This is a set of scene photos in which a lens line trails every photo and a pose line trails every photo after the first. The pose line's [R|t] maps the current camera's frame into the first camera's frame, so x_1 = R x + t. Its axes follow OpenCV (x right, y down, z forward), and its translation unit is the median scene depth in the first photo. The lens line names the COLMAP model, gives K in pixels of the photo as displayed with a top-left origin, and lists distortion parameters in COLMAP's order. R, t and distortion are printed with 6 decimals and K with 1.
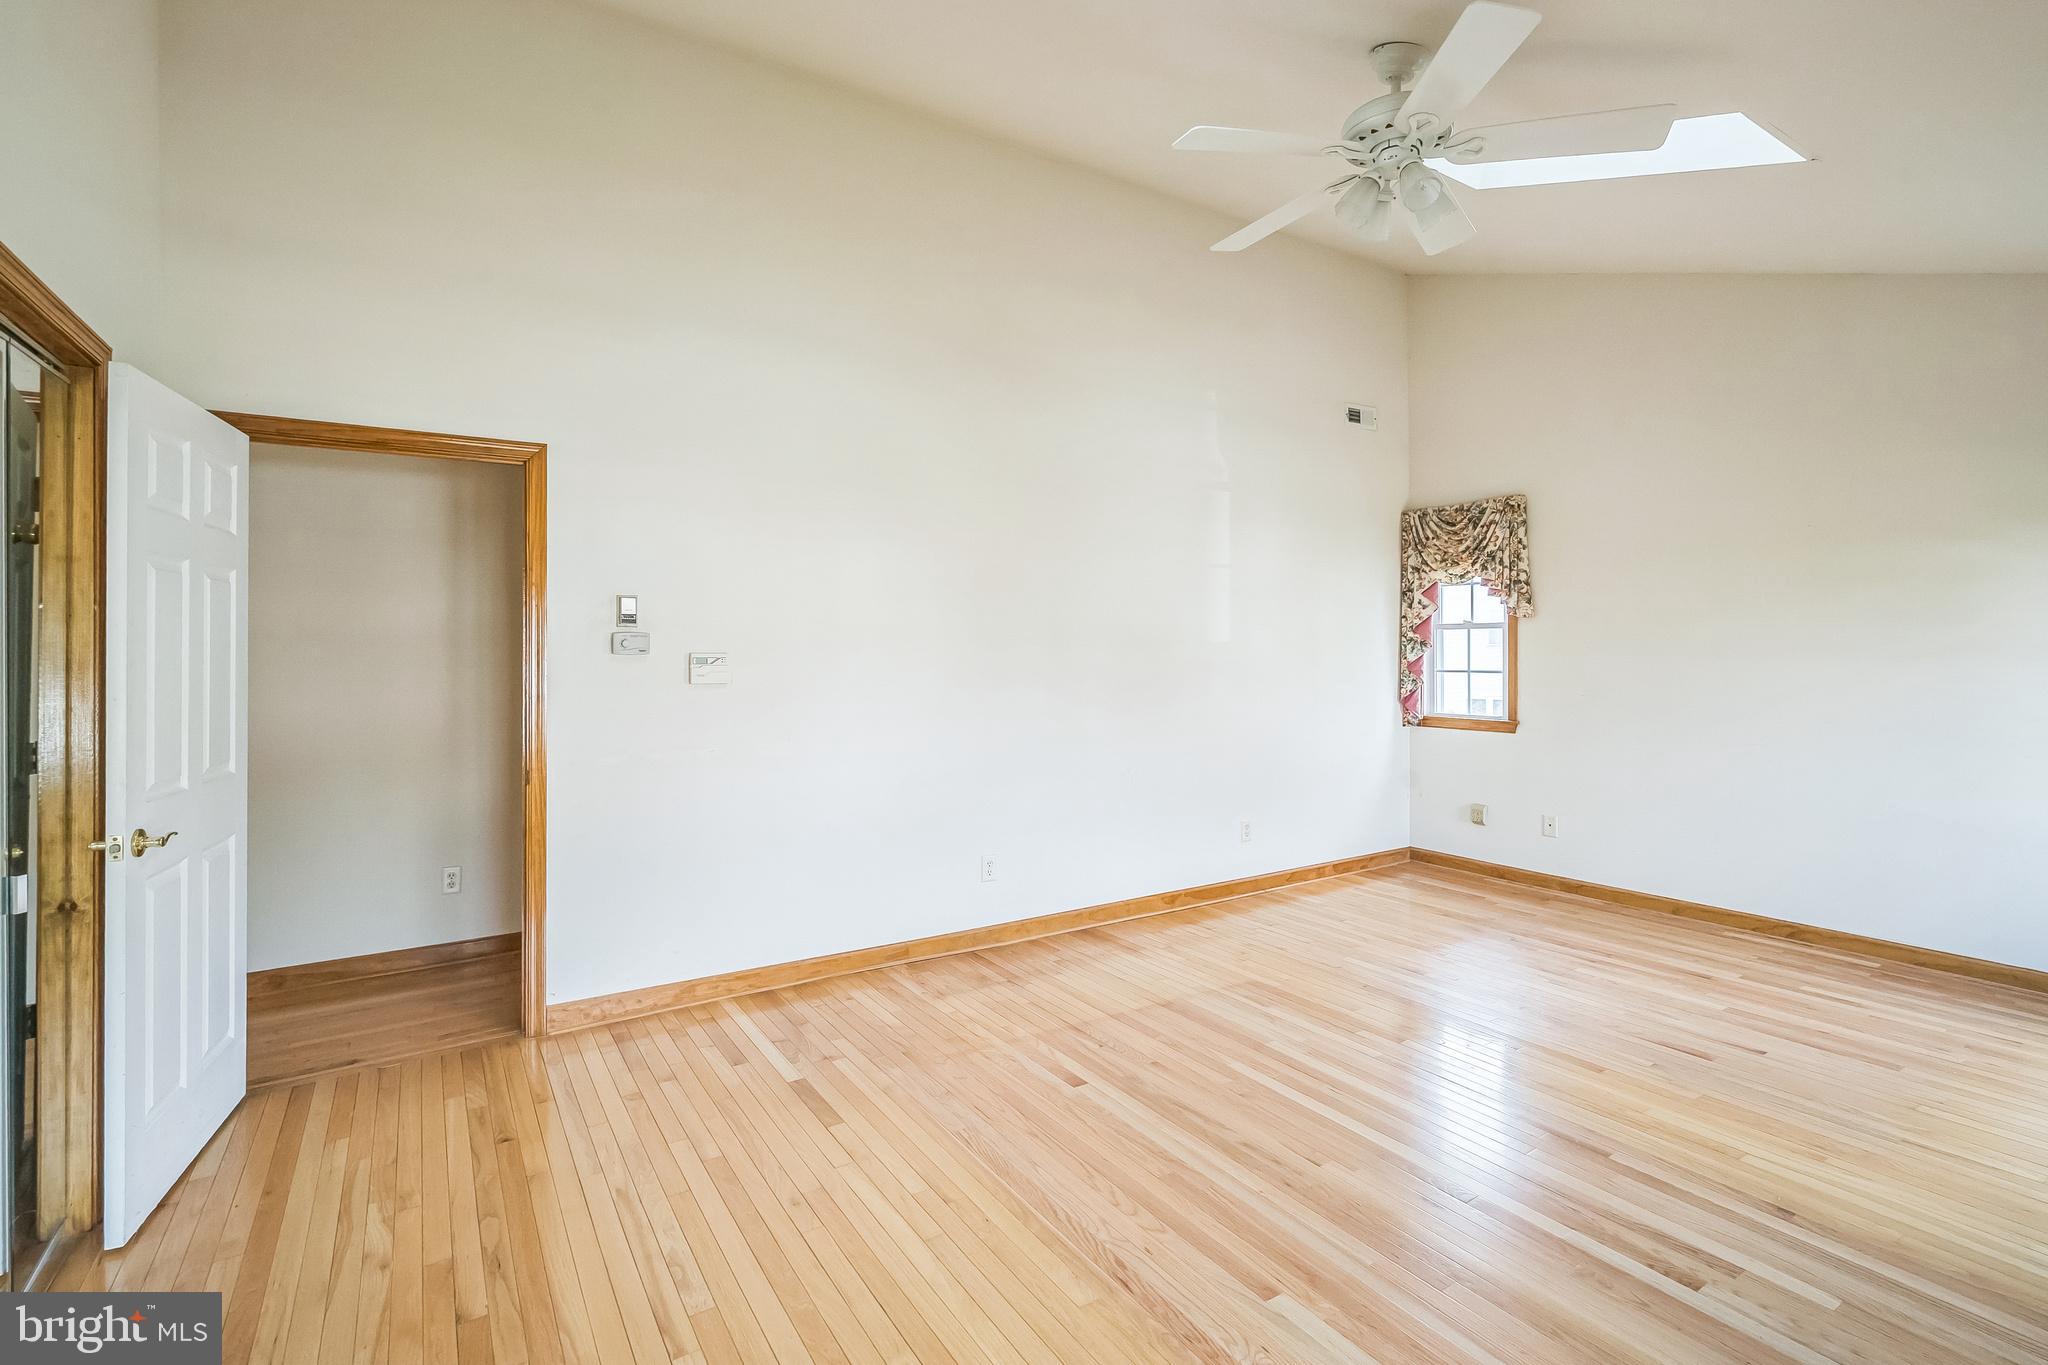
lens RADIAL K [[937.5, 0, 1015.5], [0, 937.5, 634.2], [0, 0, 1]] dist [-0.005346, 0.003895]
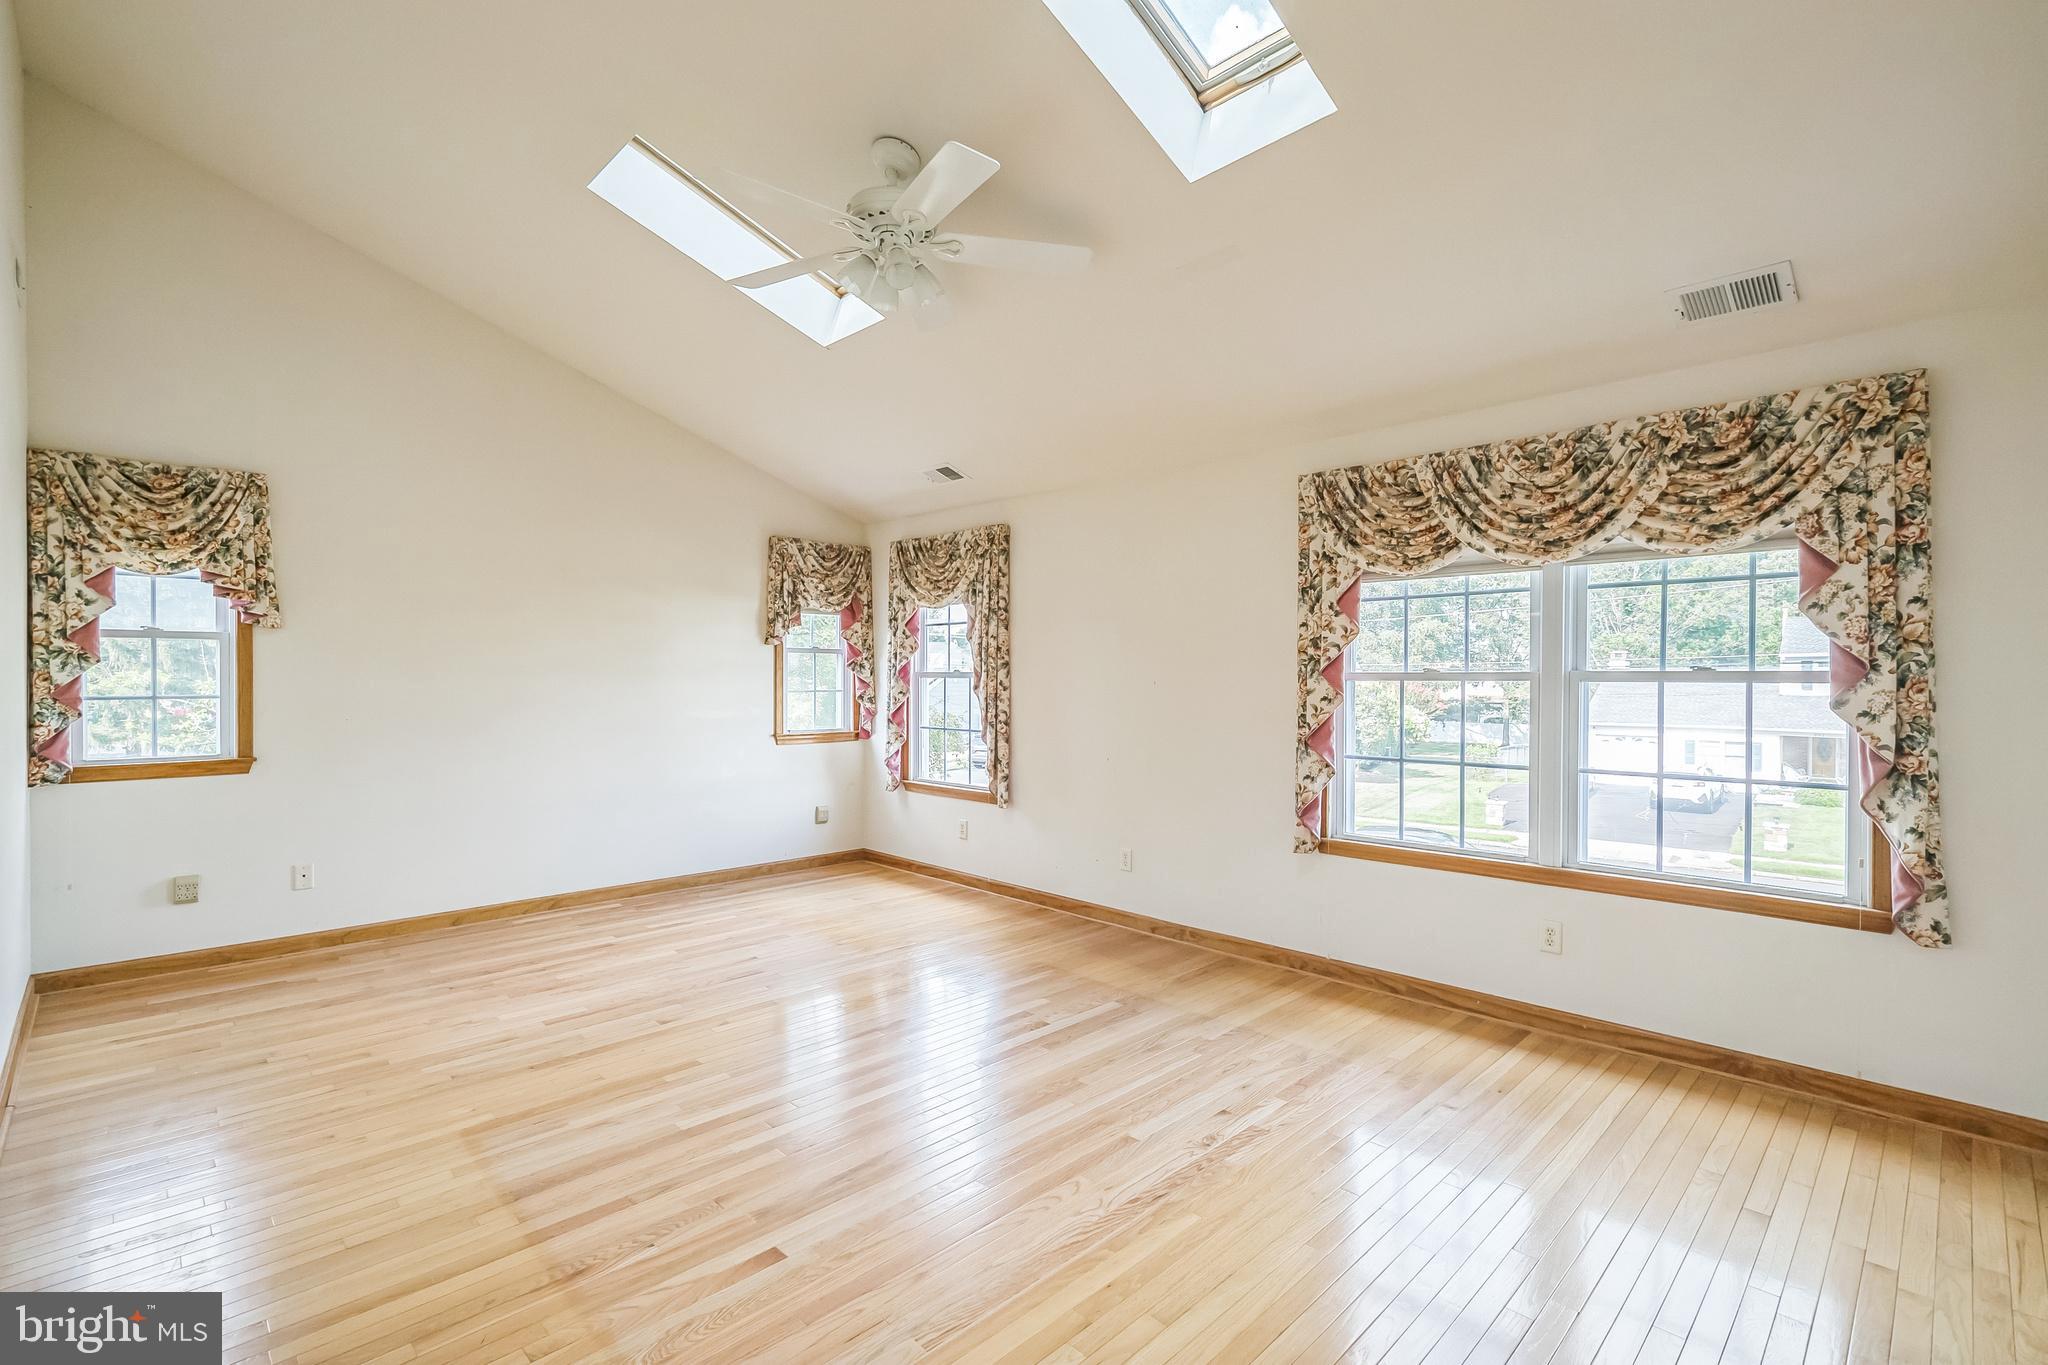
lens RADIAL K [[937.5, 0, 1011.8], [0, 937.5, 683.4], [0, 0, 1]] dist [-0.005346, 0.003895]
pose [[-0.199436, -0.010141, 0.979858, -0.369279], [-0.018945, 0.999799, 0.006492, 0.012351], [-0.979728, -0.017269, -0.199588, 0.522969]]
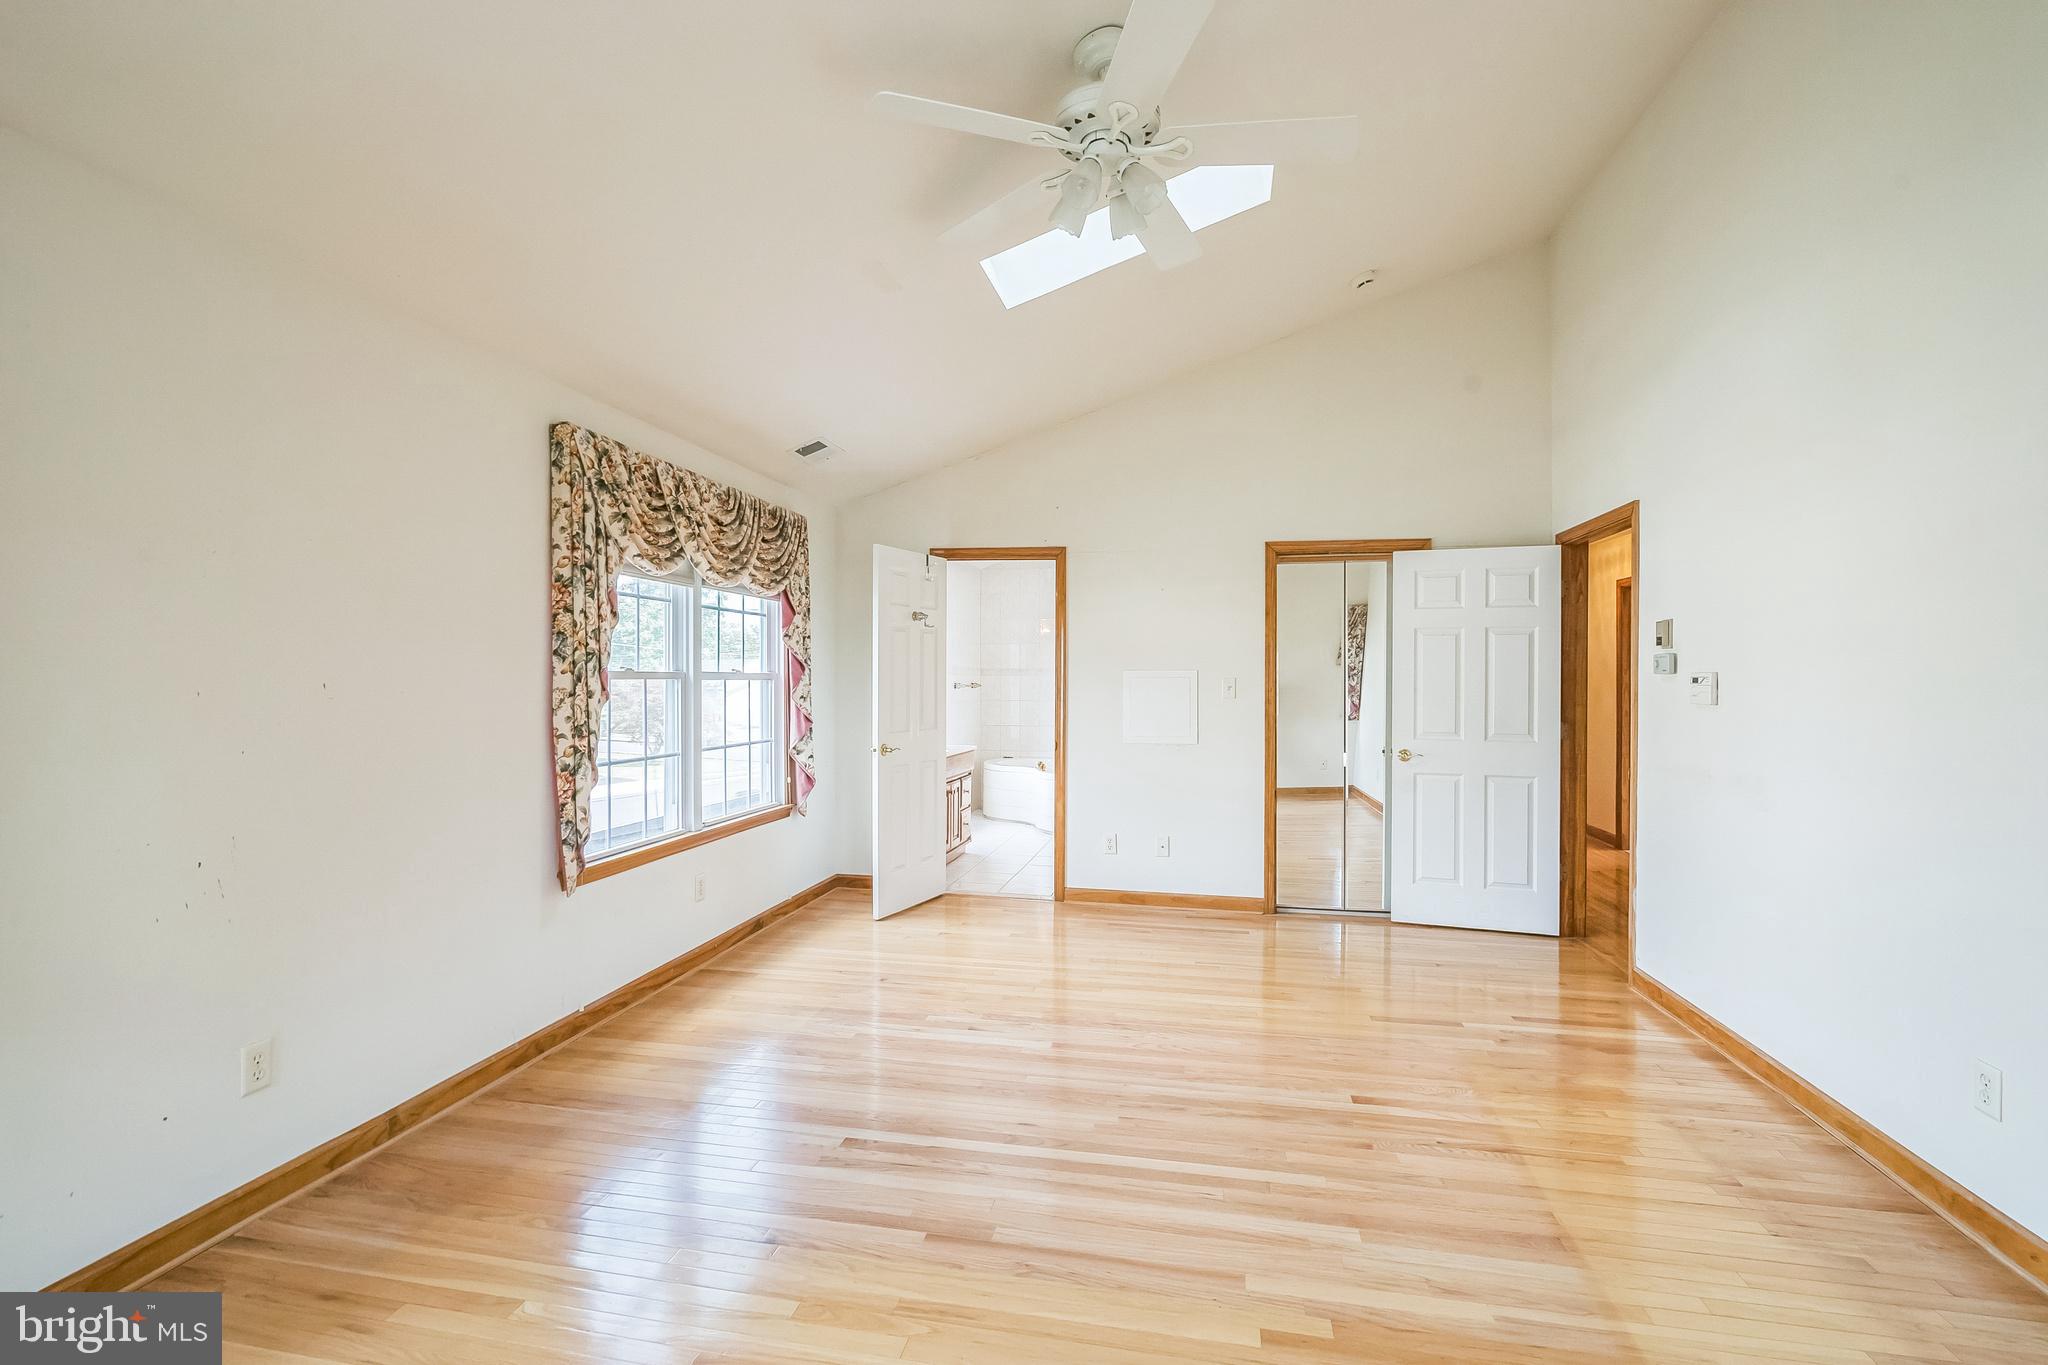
lens RADIAL K [[937.5, 0, 1037.1], [0, 937.5, 681.2], [0, 0, 1]] dist [-0.005346, 0.003895]
pose [[-0.676906, 0.001532, -0.736068, 0.555891], [0.013411, 0.999857, -0.010253, 0.020974], [0.735948, -0.016812, -0.676830, 0.770835]]
